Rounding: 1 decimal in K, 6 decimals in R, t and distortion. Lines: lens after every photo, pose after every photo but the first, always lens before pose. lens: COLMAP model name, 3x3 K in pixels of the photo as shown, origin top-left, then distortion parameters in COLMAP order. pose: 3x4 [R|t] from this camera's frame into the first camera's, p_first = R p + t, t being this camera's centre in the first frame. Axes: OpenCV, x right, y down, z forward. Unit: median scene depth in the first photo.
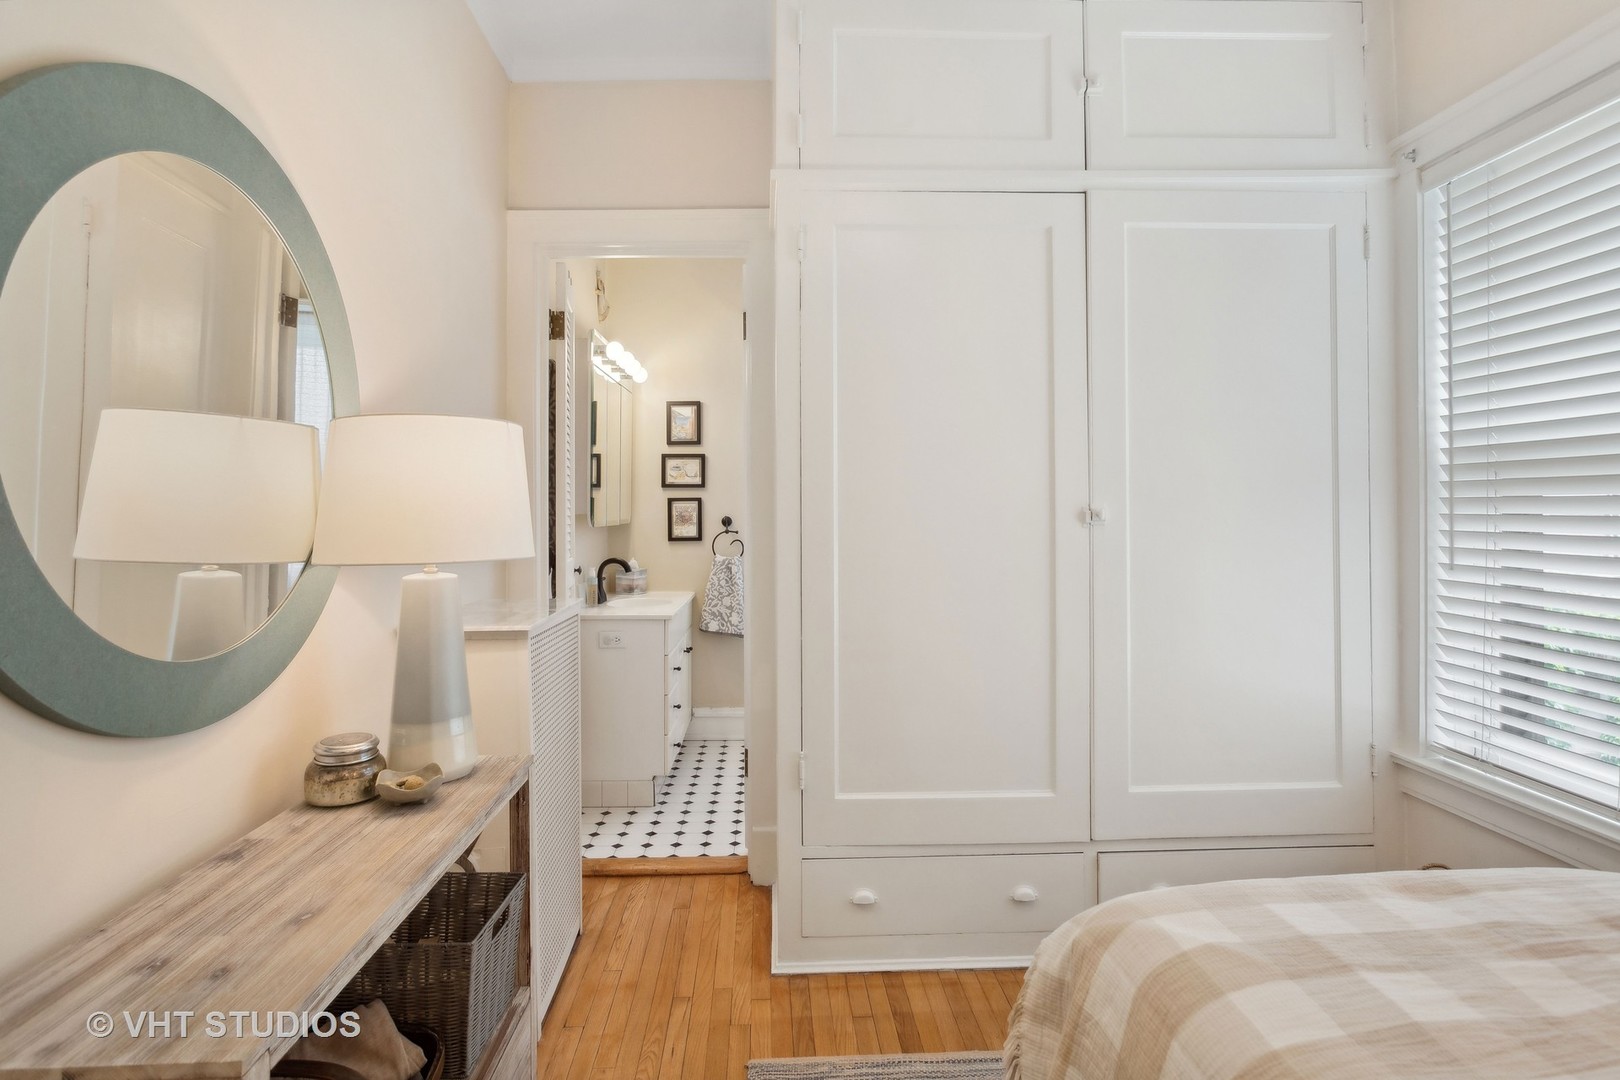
lens RADIAL K [[793.9, 0, 806.2], [0, 793.9, 509.0], [0, 0, 1]] dist [-0.004682, 0.001604]
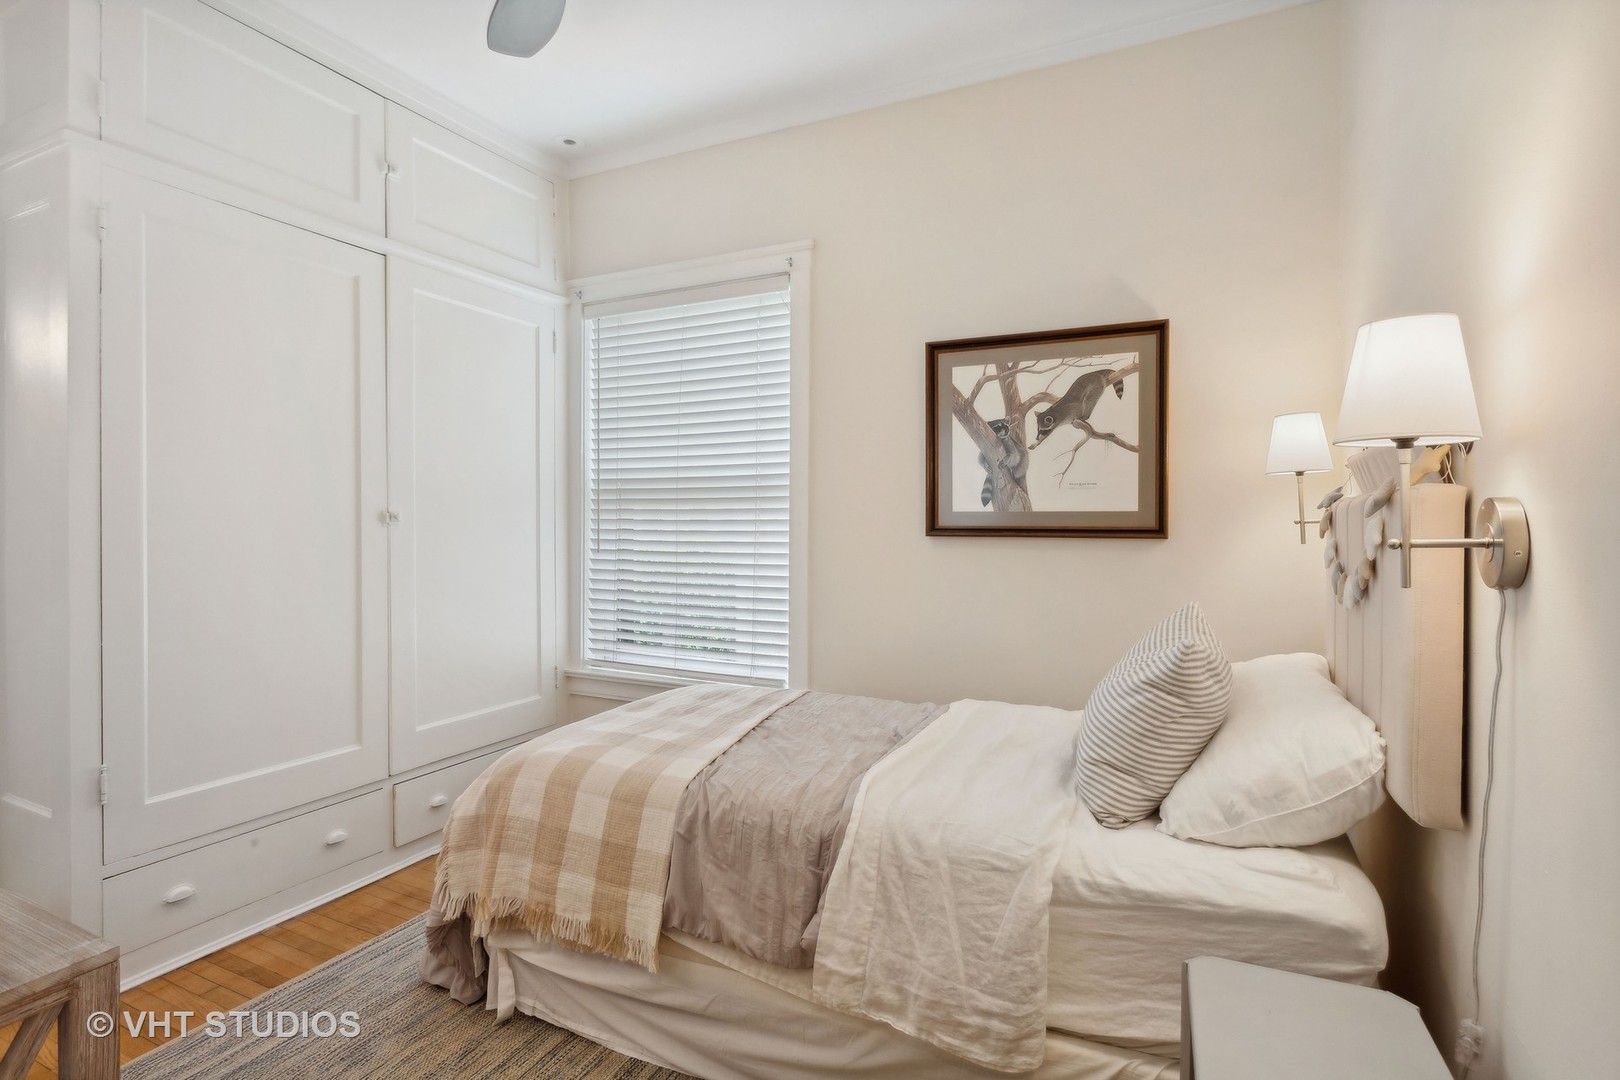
lens RADIAL K [[793.9, 0, 806.2], [0, 793.9, 509.0], [0, 0, 1]] dist [-0.004682, 0.001604]
pose [[0.474111, 0.021328, 0.880207, -0.439239], [-0.010992, 0.999772, -0.018304, 0.011483], [-0.880397, -0.000997, 0.474237, -0.173228]]
